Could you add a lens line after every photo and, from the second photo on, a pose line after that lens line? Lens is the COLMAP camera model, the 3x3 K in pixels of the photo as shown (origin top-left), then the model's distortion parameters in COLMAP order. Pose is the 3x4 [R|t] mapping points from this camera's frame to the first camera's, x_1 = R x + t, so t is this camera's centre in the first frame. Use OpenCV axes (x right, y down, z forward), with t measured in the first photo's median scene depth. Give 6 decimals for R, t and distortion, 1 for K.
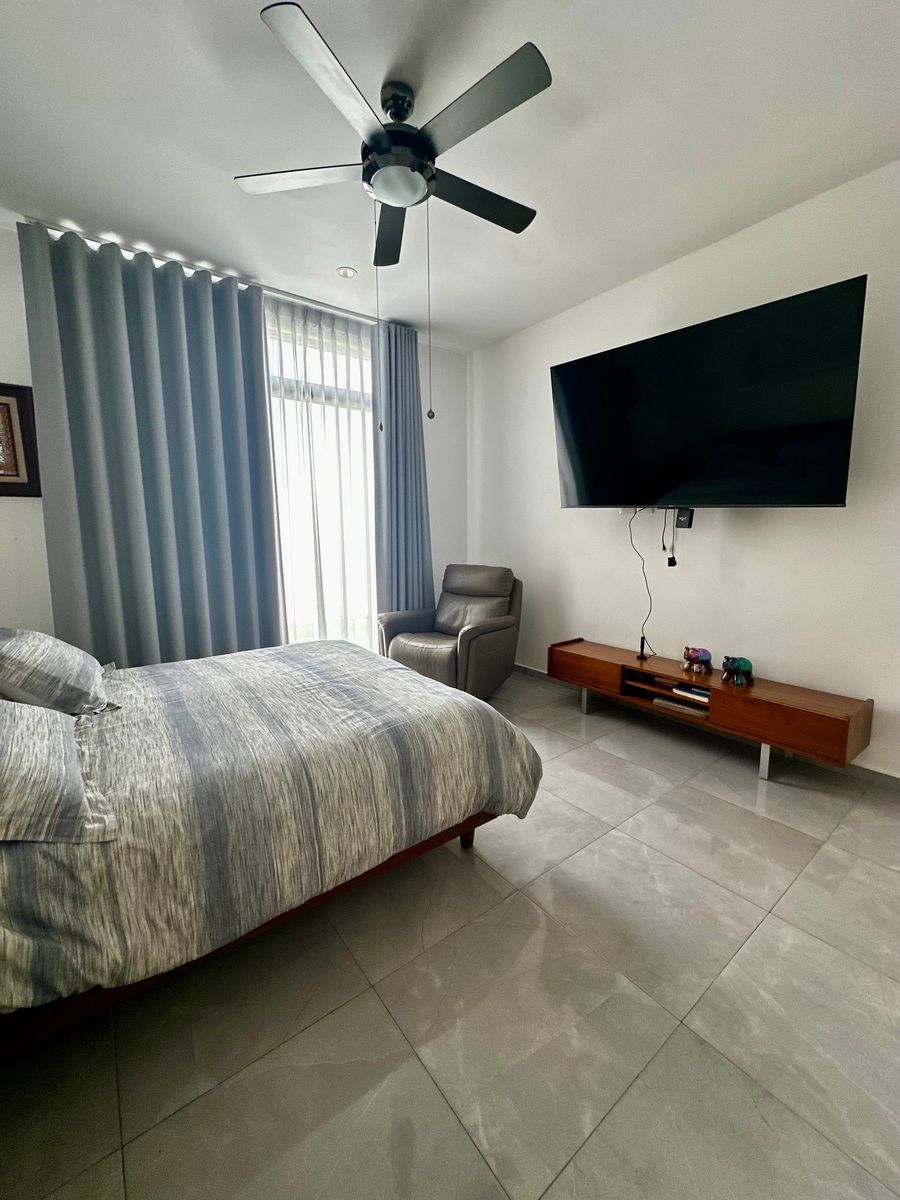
lens RADIAL K [[477.8, 0, 445.5], [0, 477.8, 597.9], [0, 0, 1]] dist [-0.002107, -0.001069]
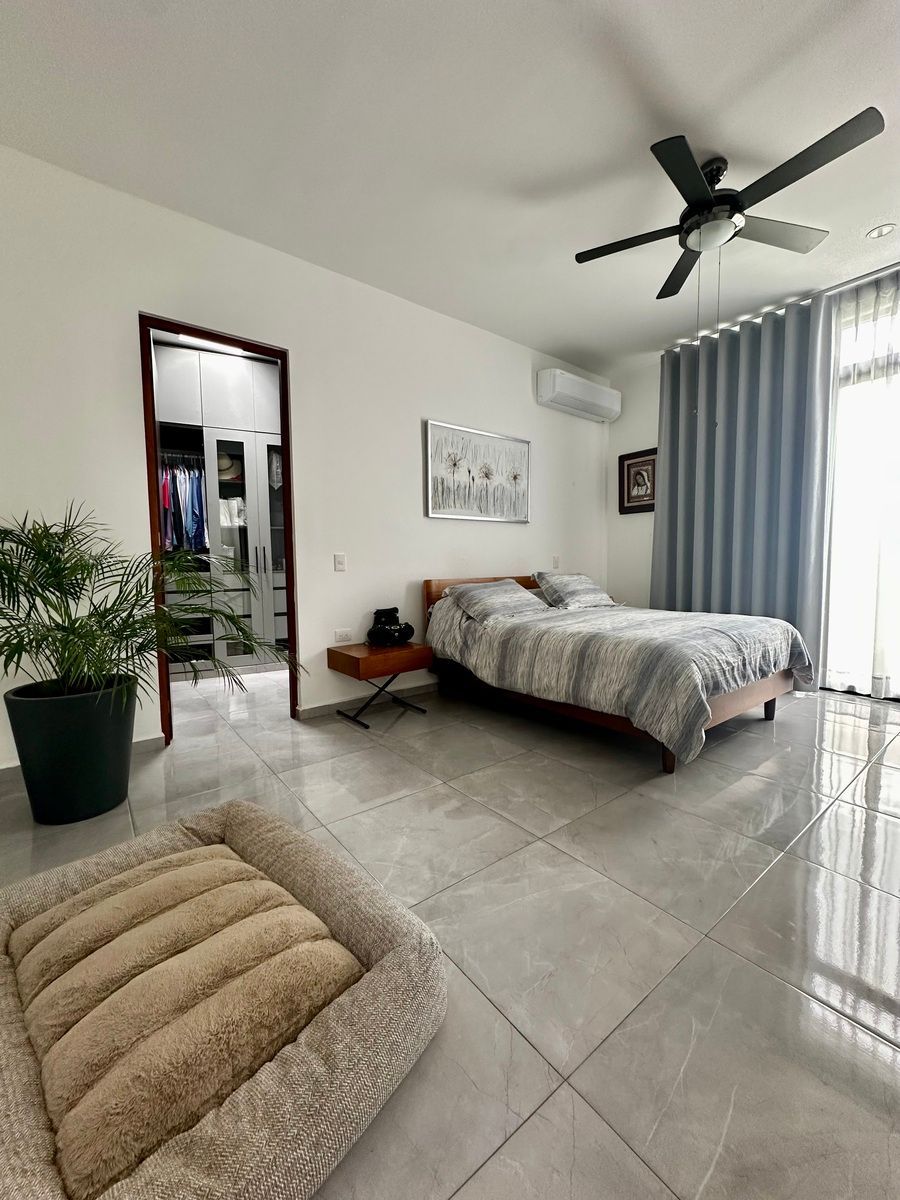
lens RADIAL K [[477.8, 0, 446.2], [0, 477.8, 600.1], [0, 0, 1]] dist [-0.002107, -0.001069]
pose [[-0.003260, 0.083768, -0.996480, 1.541147], [-0.130936, 0.987870, 0.083473, 0.098511], [0.991385, 0.130747, 0.007748, 0.522729]]
